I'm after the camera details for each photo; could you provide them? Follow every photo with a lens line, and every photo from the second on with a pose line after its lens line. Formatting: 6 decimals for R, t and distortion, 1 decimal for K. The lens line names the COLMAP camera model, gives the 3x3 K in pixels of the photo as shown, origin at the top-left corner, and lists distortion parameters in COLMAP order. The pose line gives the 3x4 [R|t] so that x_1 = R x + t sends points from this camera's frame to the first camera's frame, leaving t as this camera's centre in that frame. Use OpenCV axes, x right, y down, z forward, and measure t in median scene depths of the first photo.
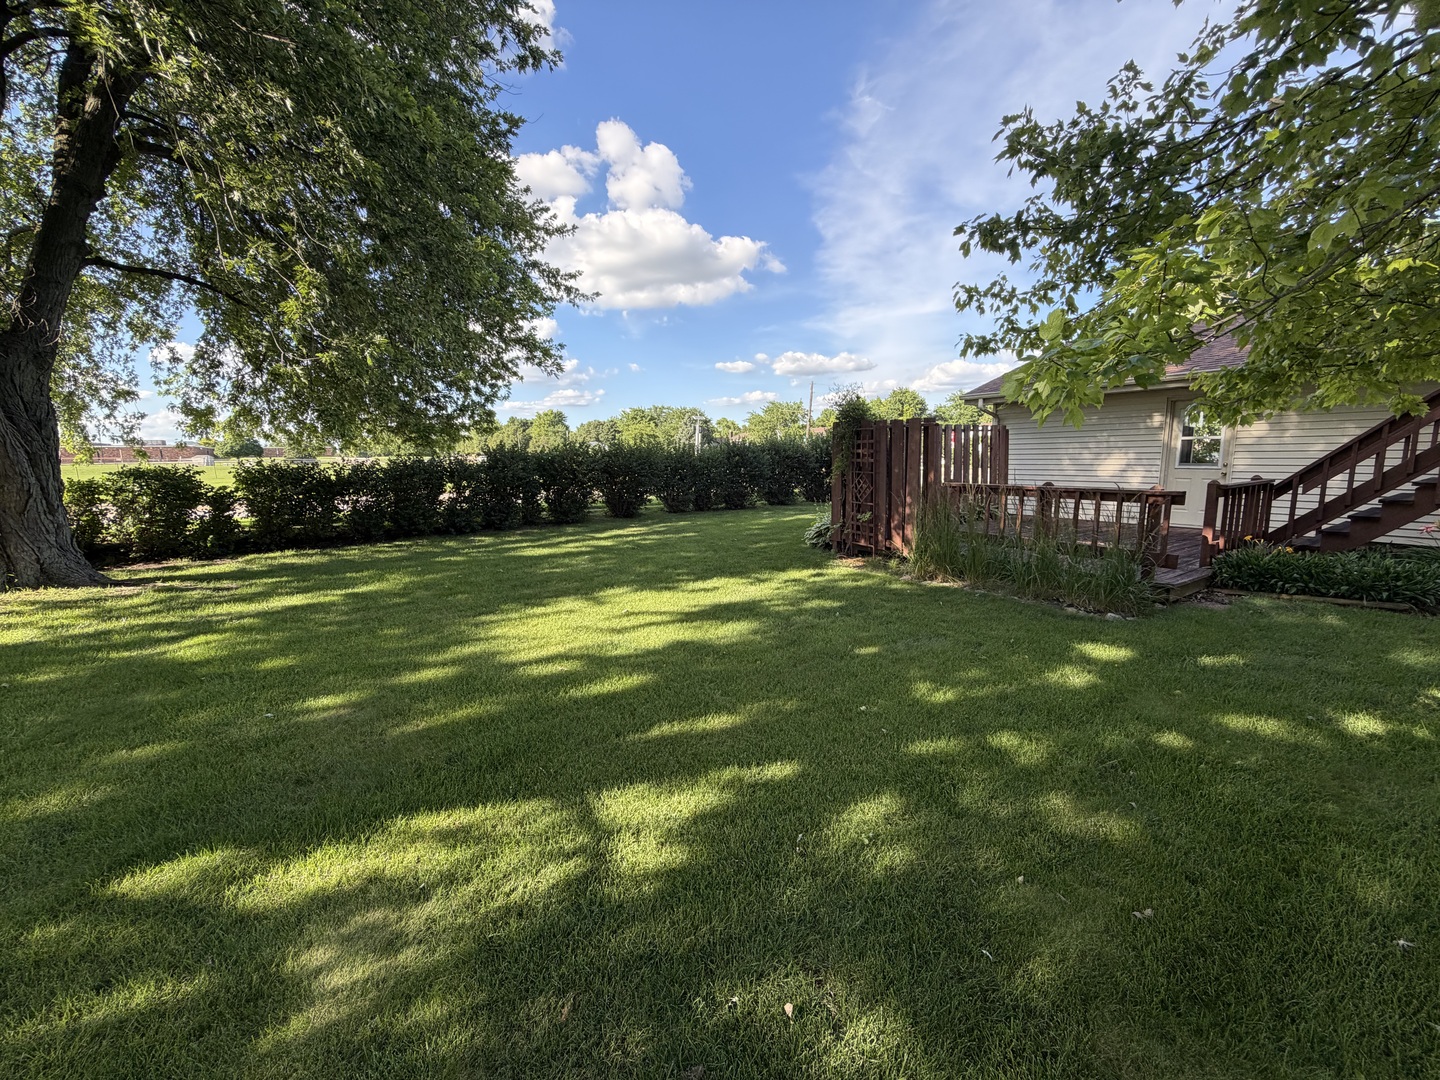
lens RADIAL K [[571.1, 0, 719.2], [0, 571.1, 538.2], [0, 0, 1]] dist [-0.001104, 0.001128]
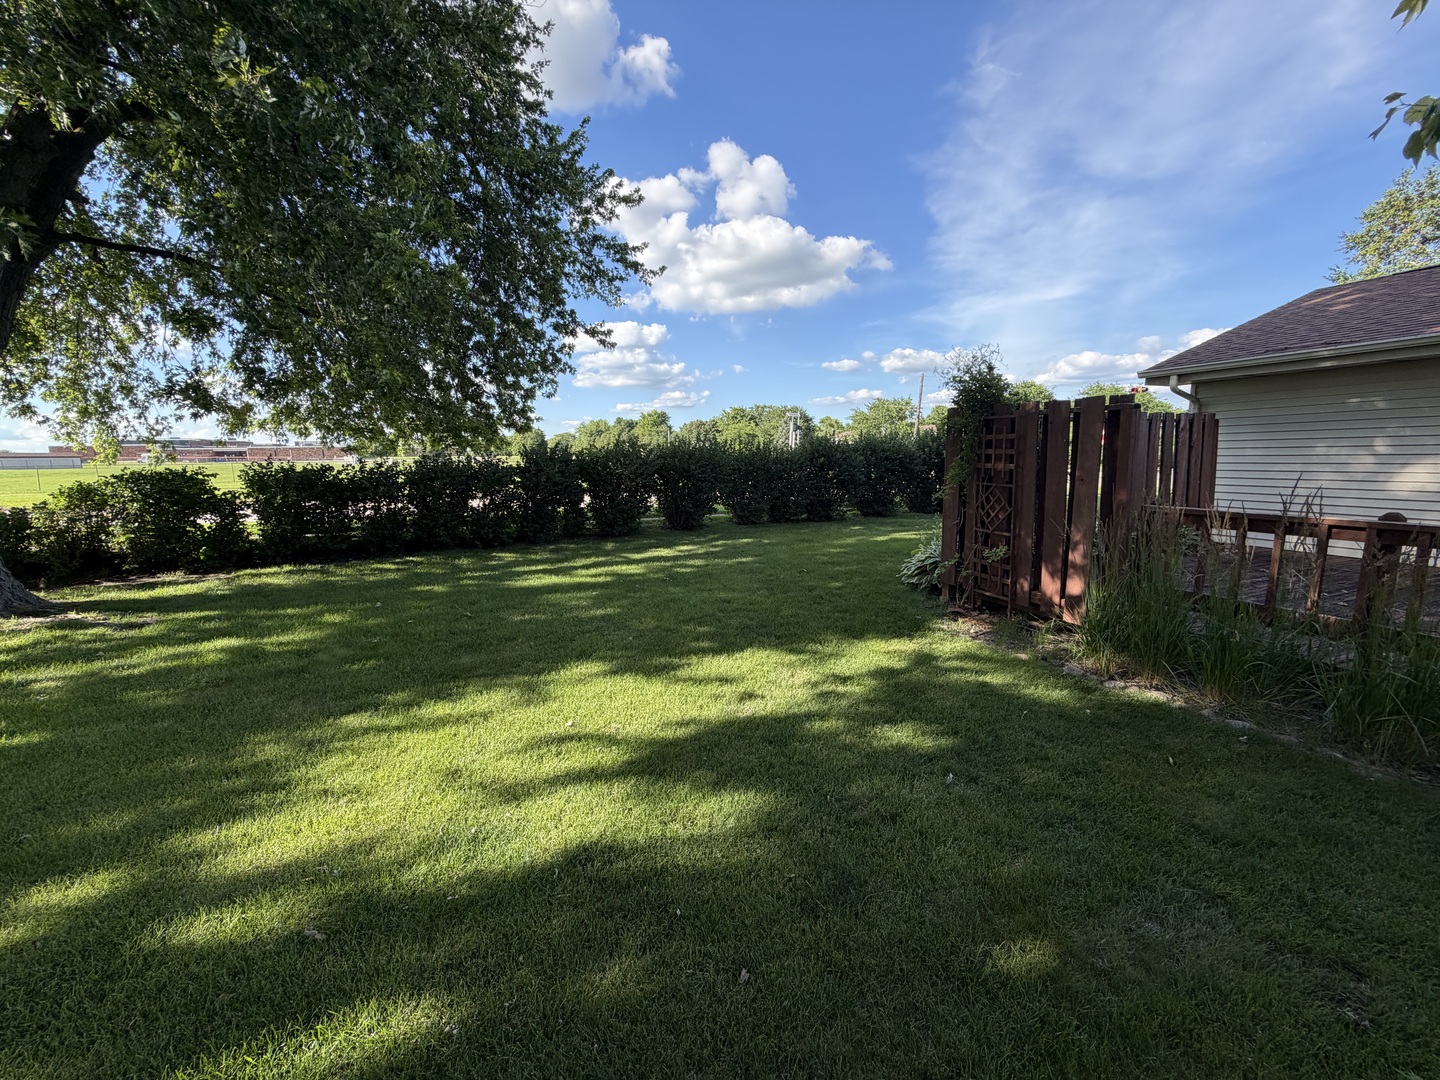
lens RADIAL K [[571.1, 0, 715.5], [0, 571.1, 521.8], [0, 0, 1]] dist [-0.001104, 0.001128]
pose [[0.983230, 0.021069, -0.181147, 0.051252], [-0.025954, 0.999359, -0.024639, -0.041916], [0.180512, 0.028927, 0.983147, 0.263976]]
